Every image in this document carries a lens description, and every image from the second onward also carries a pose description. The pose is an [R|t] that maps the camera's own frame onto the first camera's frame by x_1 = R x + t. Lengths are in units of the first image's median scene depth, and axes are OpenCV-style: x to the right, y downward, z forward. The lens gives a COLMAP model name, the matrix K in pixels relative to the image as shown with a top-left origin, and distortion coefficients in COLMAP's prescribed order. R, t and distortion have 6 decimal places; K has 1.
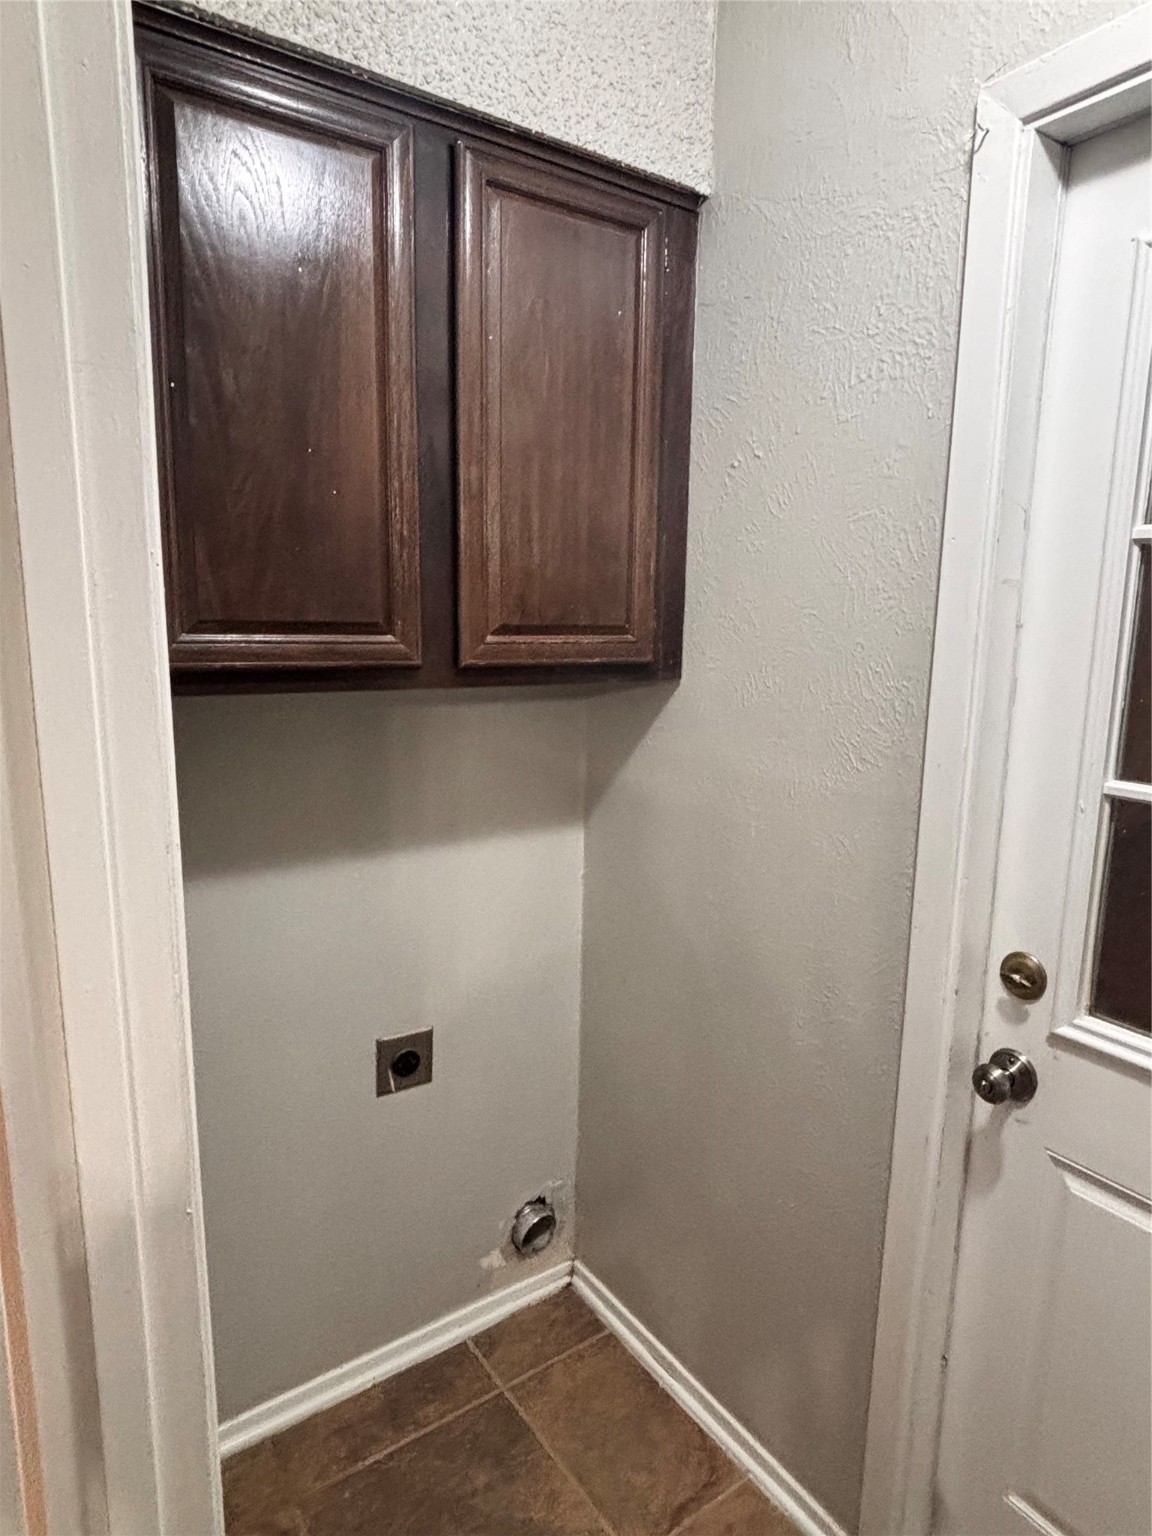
lens RADIAL K [[937.7, 0, 579.2], [0, 937.7, 769.9], [0, 0, 1]] dist [0.005855, -0.000967]
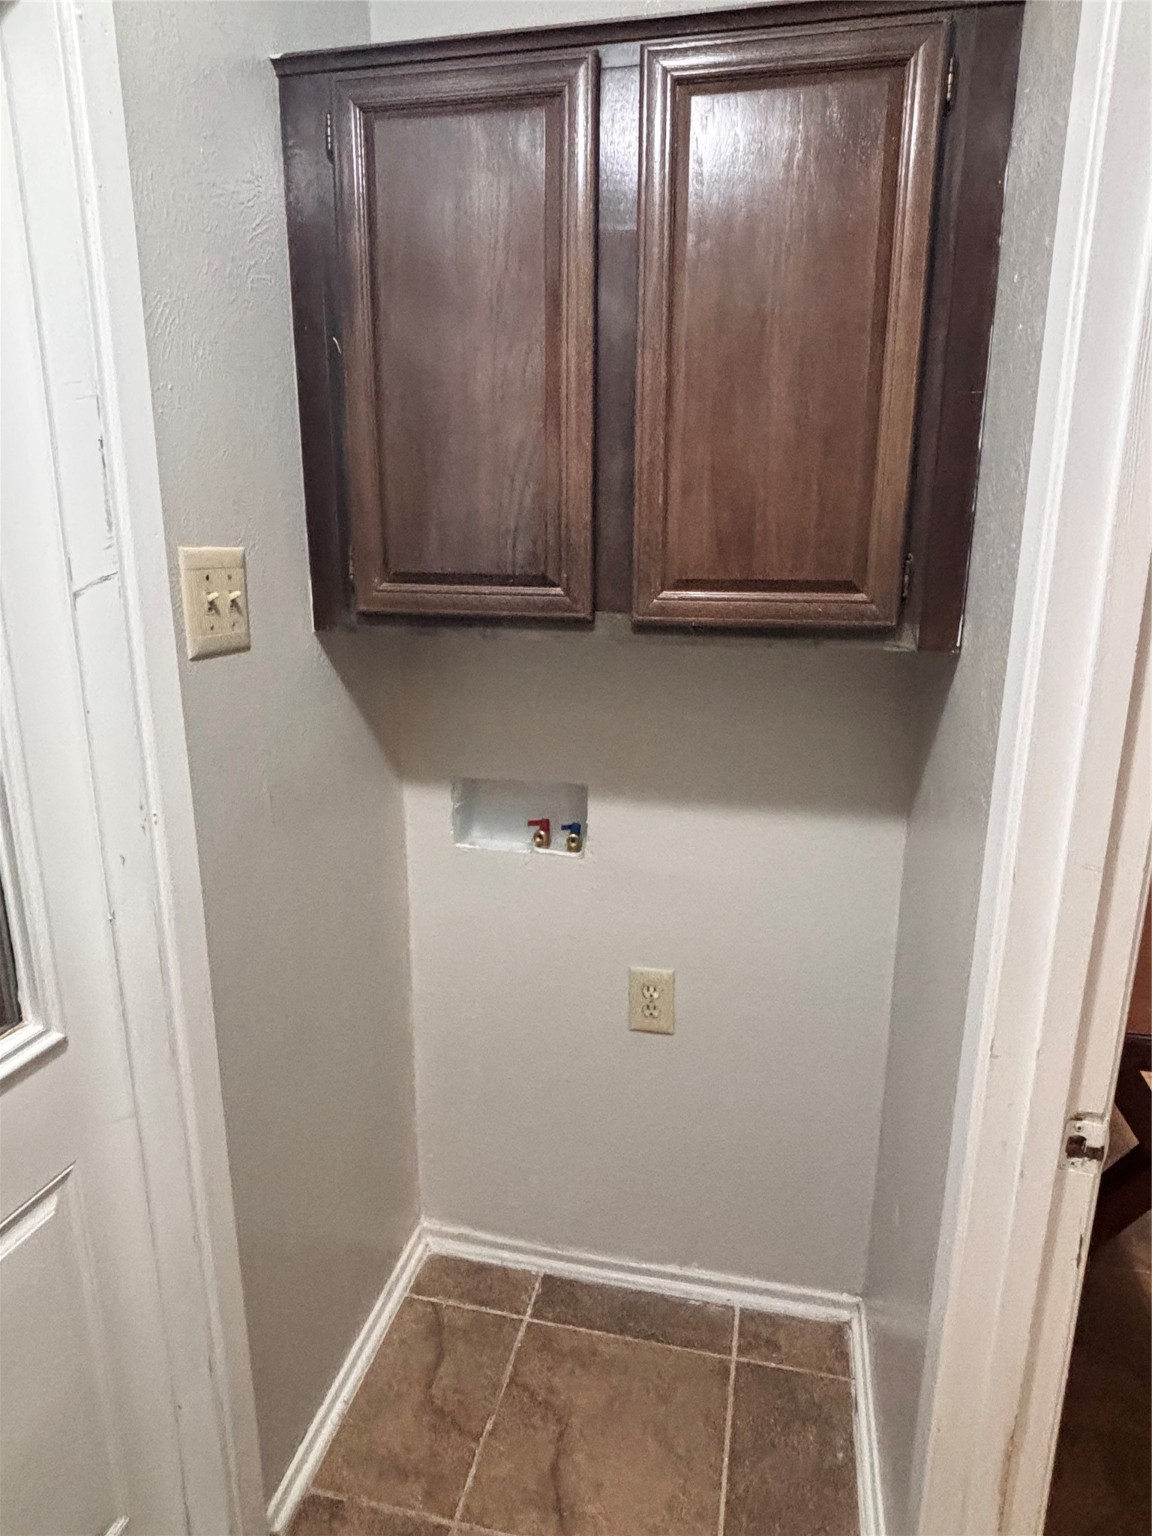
lens RADIAL K [[876.8, 0, 581.4], [0, 876.8, 766.3], [0, 0, 1]] dist [-0.004087, -0.001182]
pose [[0.687327, 0.156901, -0.709199, 0.521568], [-0.123244, 0.987425, 0.099011, -0.048734], [0.715816, 0.019352, 0.698021, 0.352869]]
